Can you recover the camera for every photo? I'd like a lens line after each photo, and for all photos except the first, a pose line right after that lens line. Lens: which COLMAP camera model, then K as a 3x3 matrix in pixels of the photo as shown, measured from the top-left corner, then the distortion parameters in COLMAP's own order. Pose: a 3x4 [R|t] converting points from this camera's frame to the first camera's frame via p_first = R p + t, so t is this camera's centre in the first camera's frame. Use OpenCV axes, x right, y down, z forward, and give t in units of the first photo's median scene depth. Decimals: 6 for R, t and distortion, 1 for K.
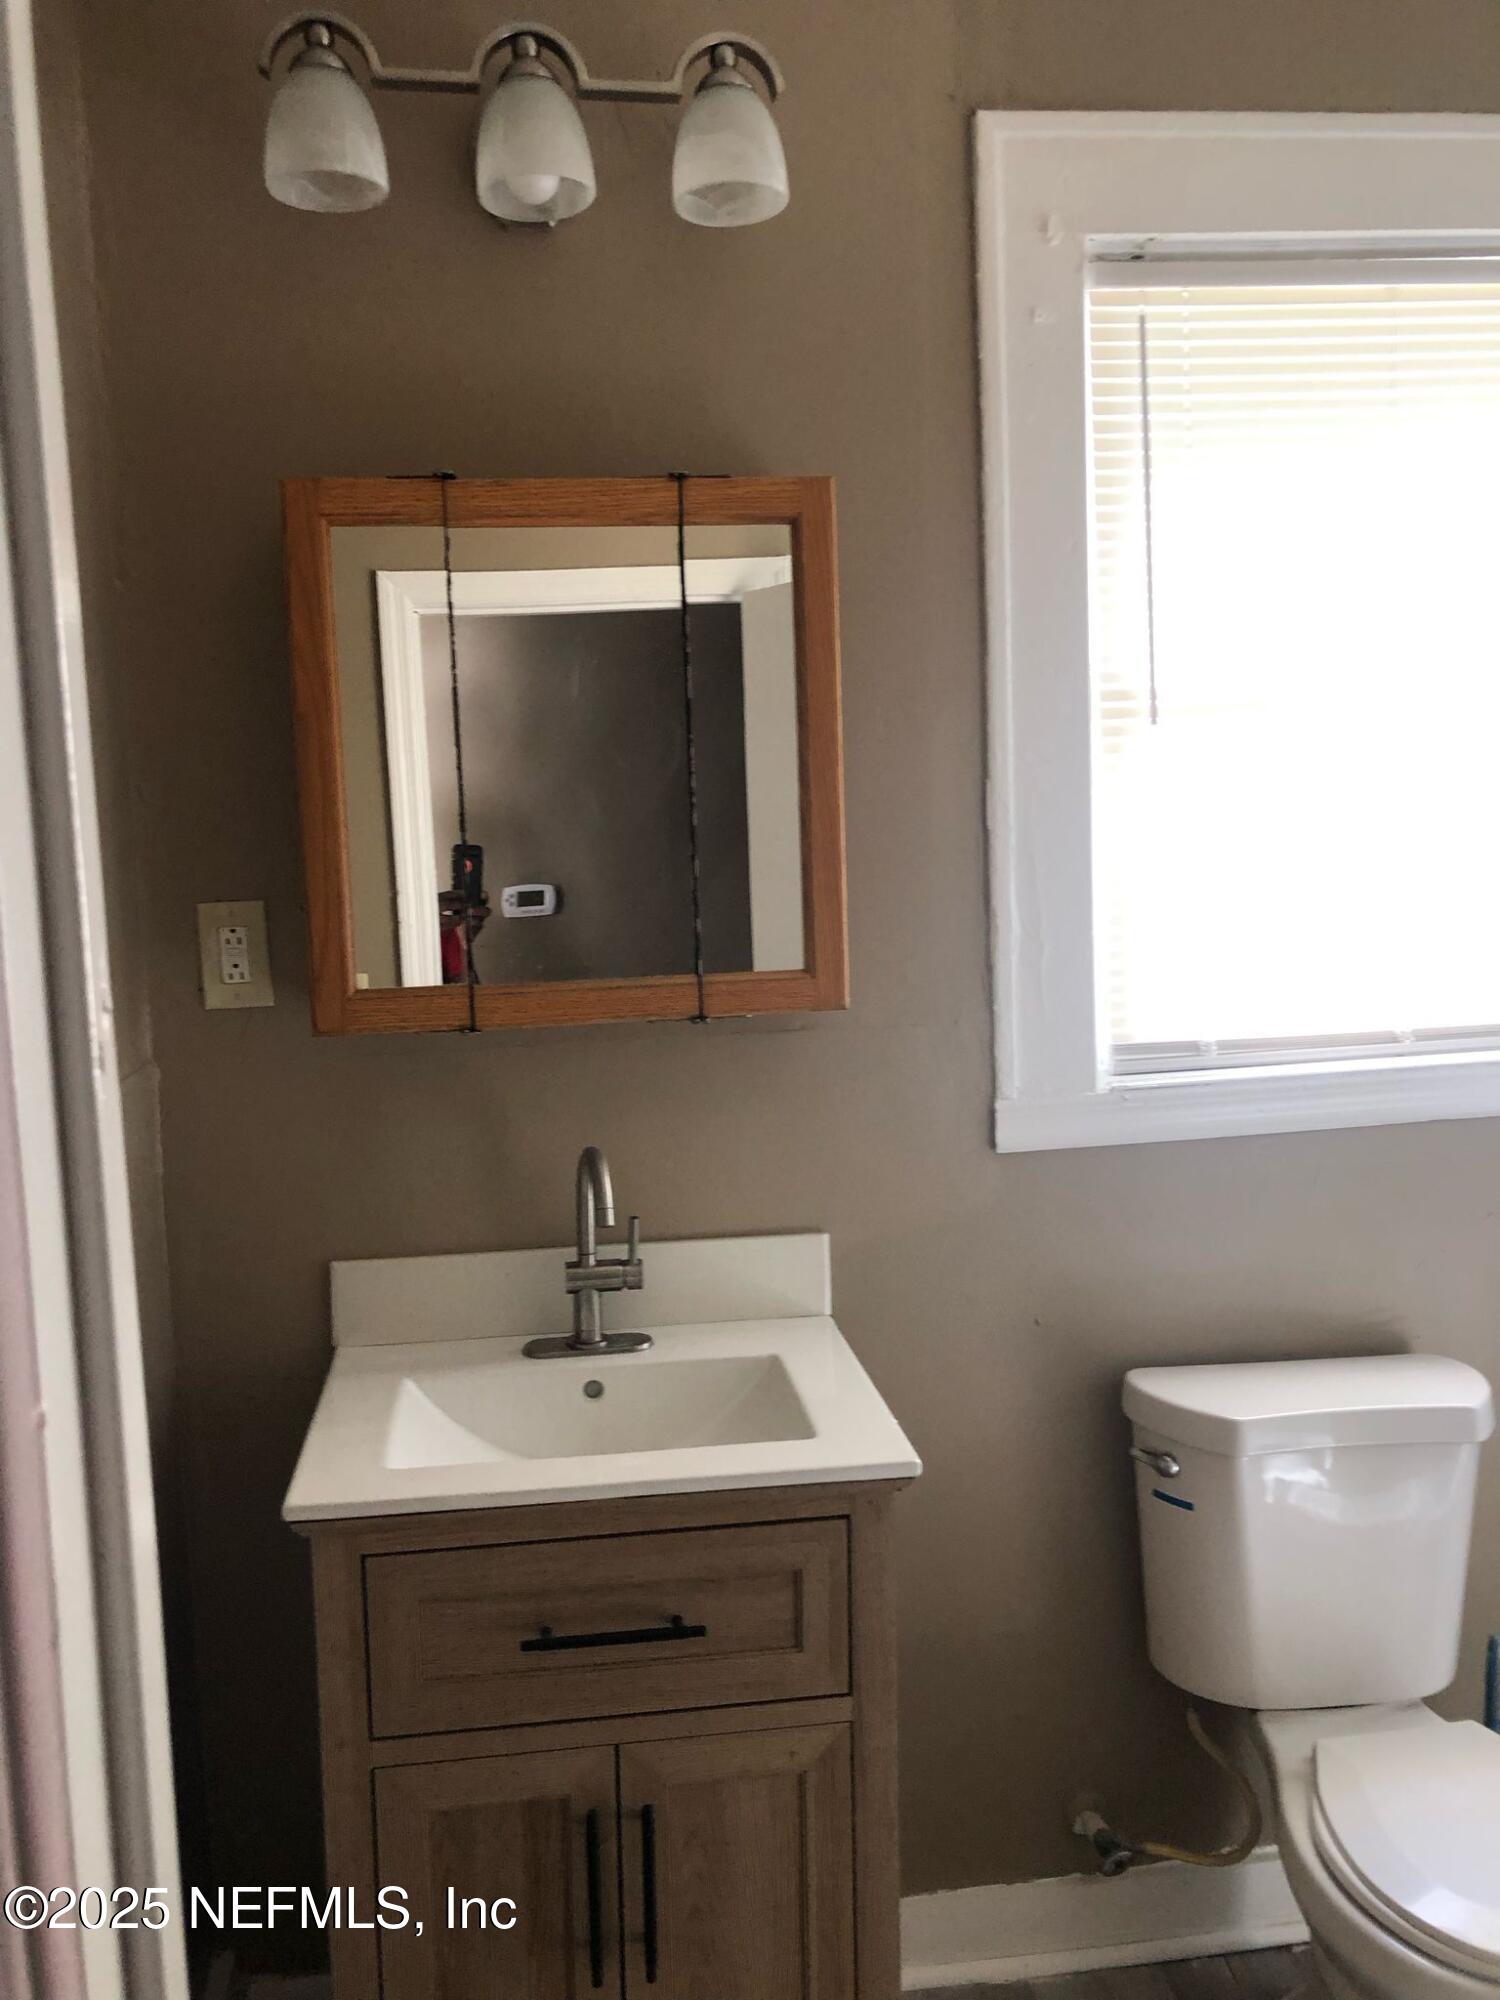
lens RADIAL K [[1526.3, 0, 750.0], [0, 1526.3, 1000.0], [0, 0, 1]] dist [-0.002100, 0.001679]
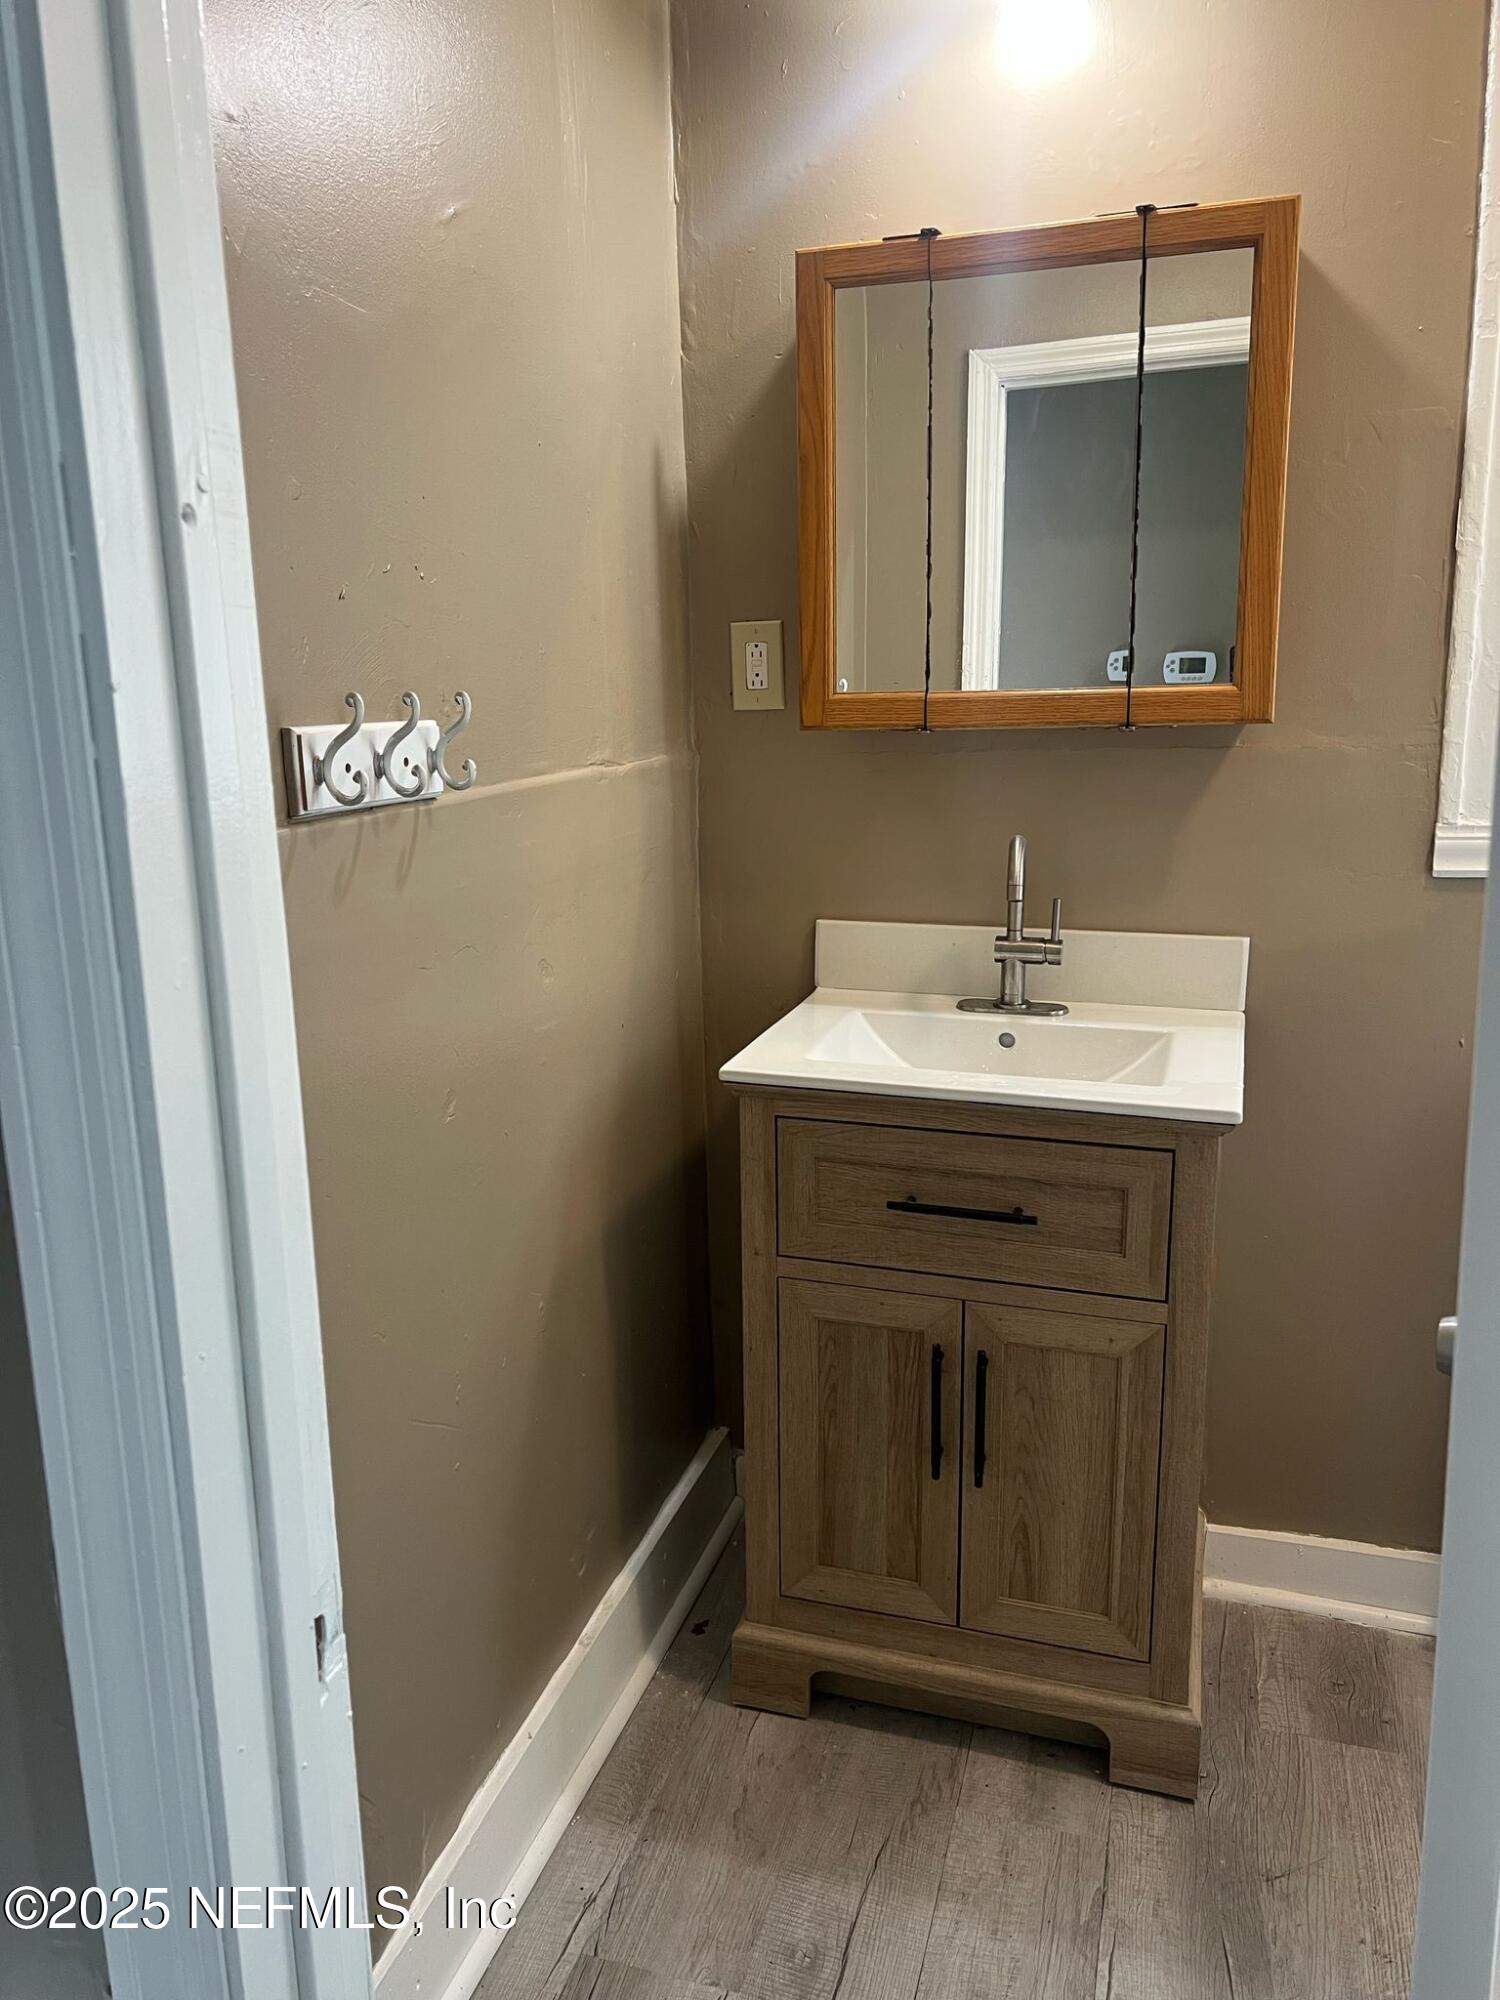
lens RADIAL K [[1493.3, 0, 746.4], [0, 1493.3, 954.7], [0, 0, 1]] dist [0.025618, -0.009161]
pose [[0.908454, 0.095020, -0.407040, 0.214464], [-0.043609, 0.990050, 0.133790, 0.052015], [0.415703, -0.103791, 0.903559, -0.142981]]
